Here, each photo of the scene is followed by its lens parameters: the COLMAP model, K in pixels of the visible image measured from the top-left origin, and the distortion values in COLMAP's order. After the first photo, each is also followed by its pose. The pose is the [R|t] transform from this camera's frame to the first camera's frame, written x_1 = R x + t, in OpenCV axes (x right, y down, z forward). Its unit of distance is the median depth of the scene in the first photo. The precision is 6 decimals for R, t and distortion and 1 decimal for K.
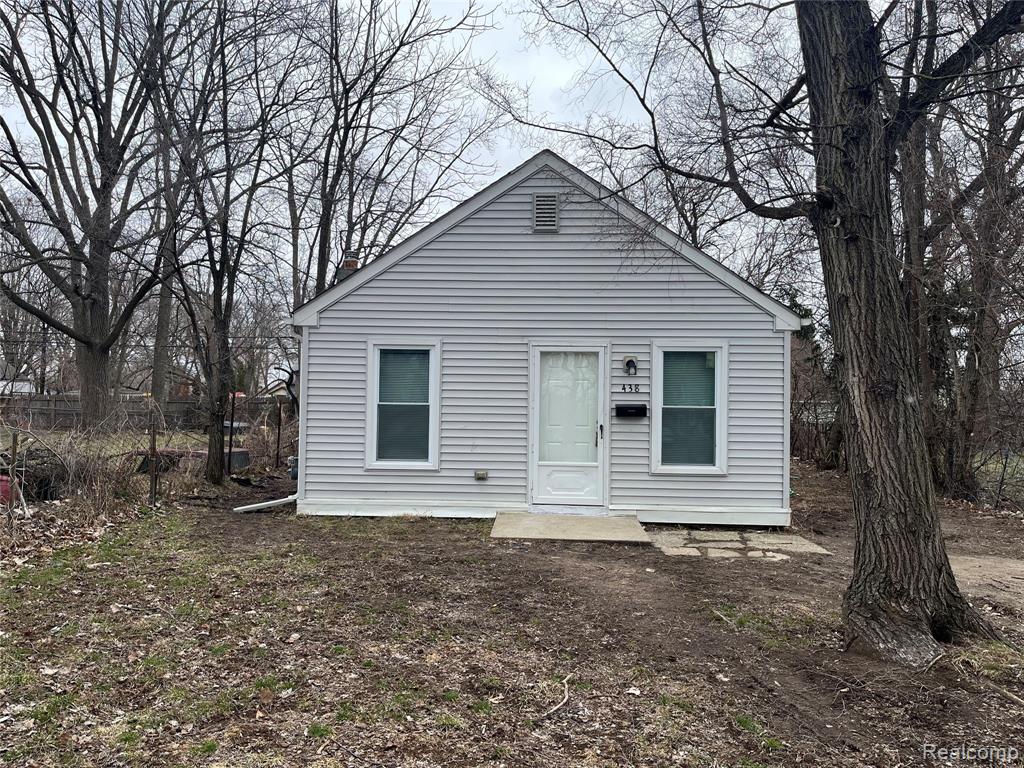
lens RADIAL K [[767.8, 0, 514.8], [0, 767.8, 384.1], [0, 0, 1]] dist [0.056703, -0.056035]
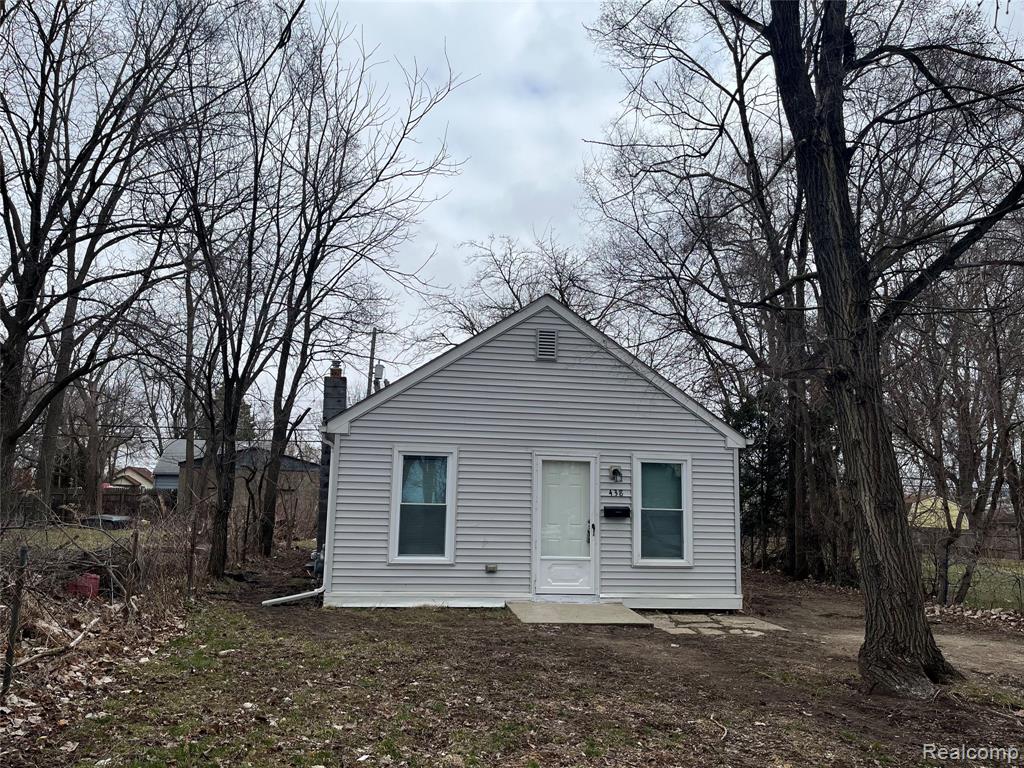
lens RADIAL K [[767.8, 0, 511.9], [0, 767.8, 384.1], [0, 0, 1]] dist [0.056703, -0.056035]
pose [[0.978848, 0.040467, 0.200548, -0.255284], [-0.016509, 0.992670, -0.119725, -0.016933], [-0.203923, 0.113882, 0.972341, -0.150608]]
